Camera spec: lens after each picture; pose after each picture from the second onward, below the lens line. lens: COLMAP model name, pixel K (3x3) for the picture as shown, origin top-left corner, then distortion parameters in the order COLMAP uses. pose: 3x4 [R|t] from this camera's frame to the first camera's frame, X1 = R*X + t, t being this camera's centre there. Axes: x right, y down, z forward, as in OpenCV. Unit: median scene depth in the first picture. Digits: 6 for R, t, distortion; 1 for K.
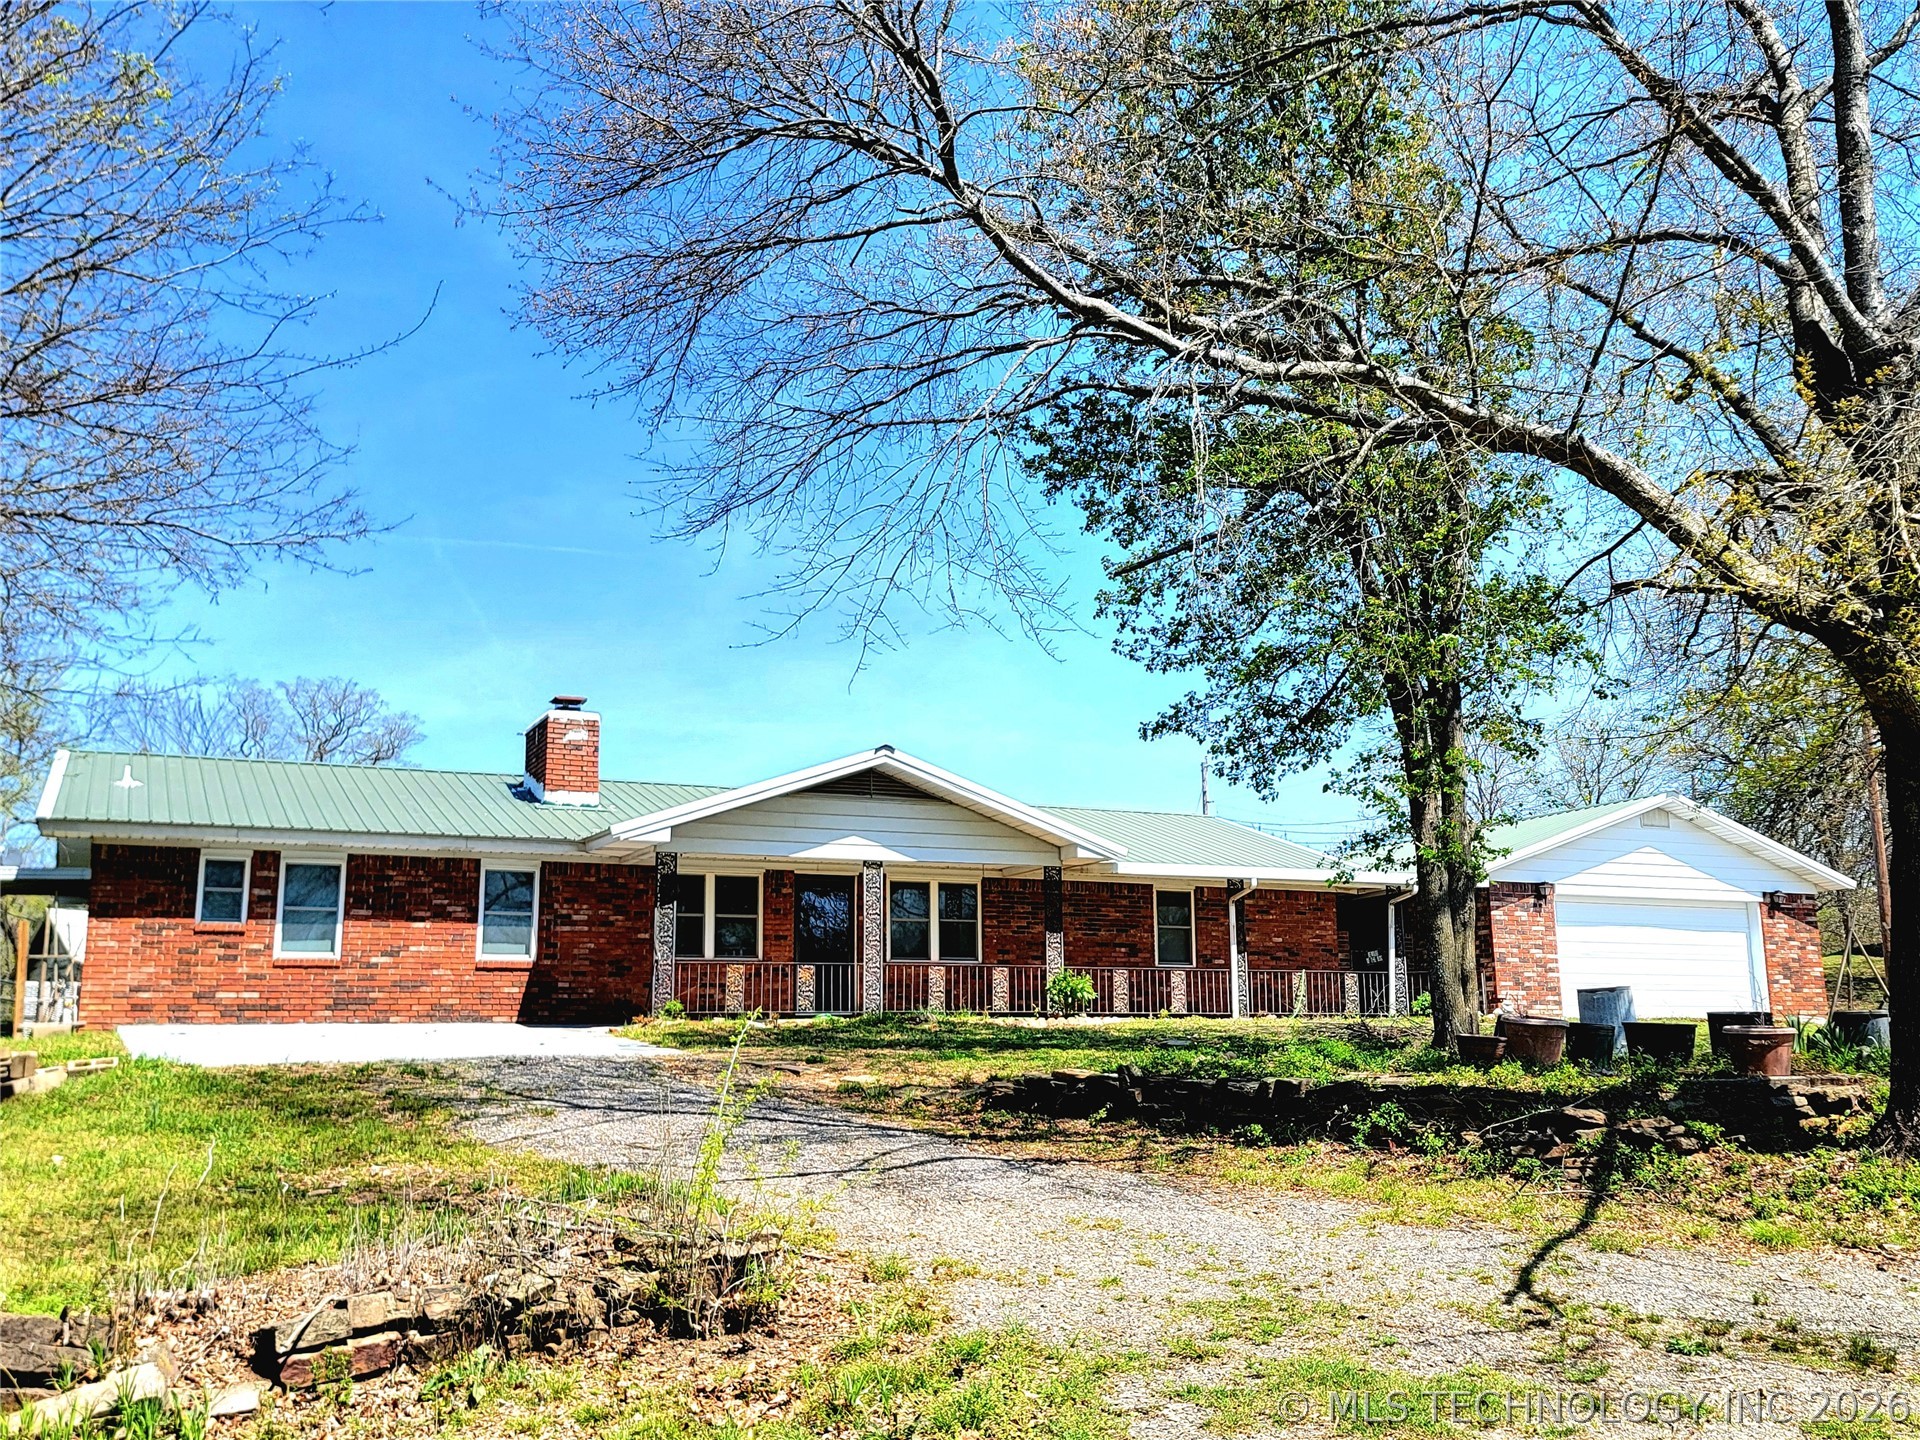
lens RADIAL K [[1915.4, 0, 995.4], [0, 1915.4, 721.4], [0, 0, 1]] dist [0.066298, 0.000000]
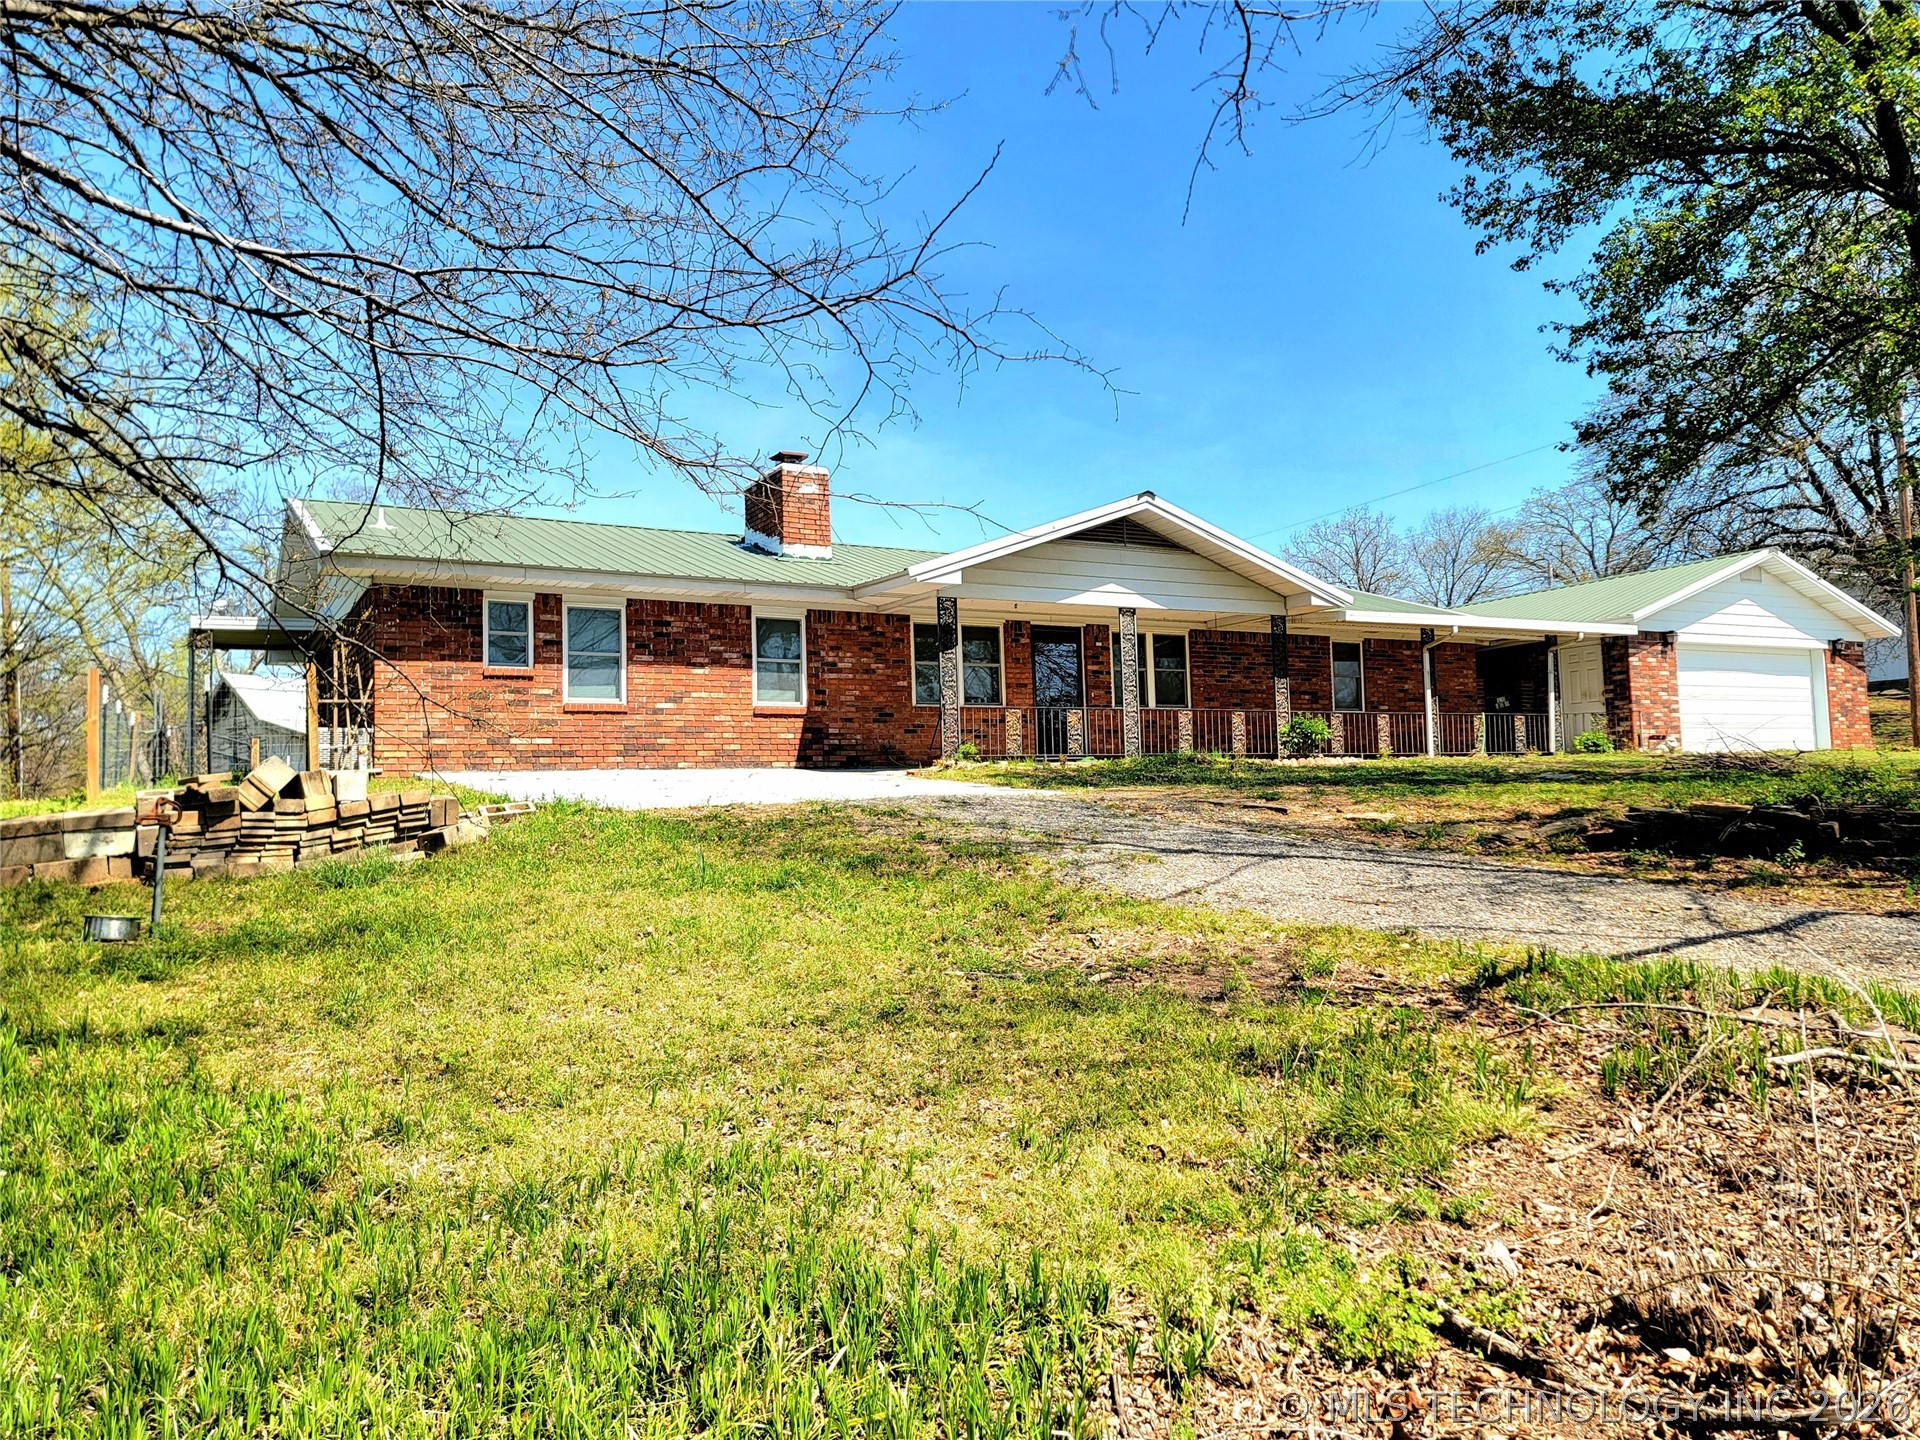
lens RADIAL K [[1422.8, 0, 953.8], [0, 1422.8, 740.7], [0, 0, 1]] dist [0.101114, -0.061360]
pose [[0.996866, -0.012371, 0.078139, -0.218921], [0.002140, 0.991553, 0.129683, 0.044615], [-0.079083, -0.129109, 0.988472, 0.250858]]
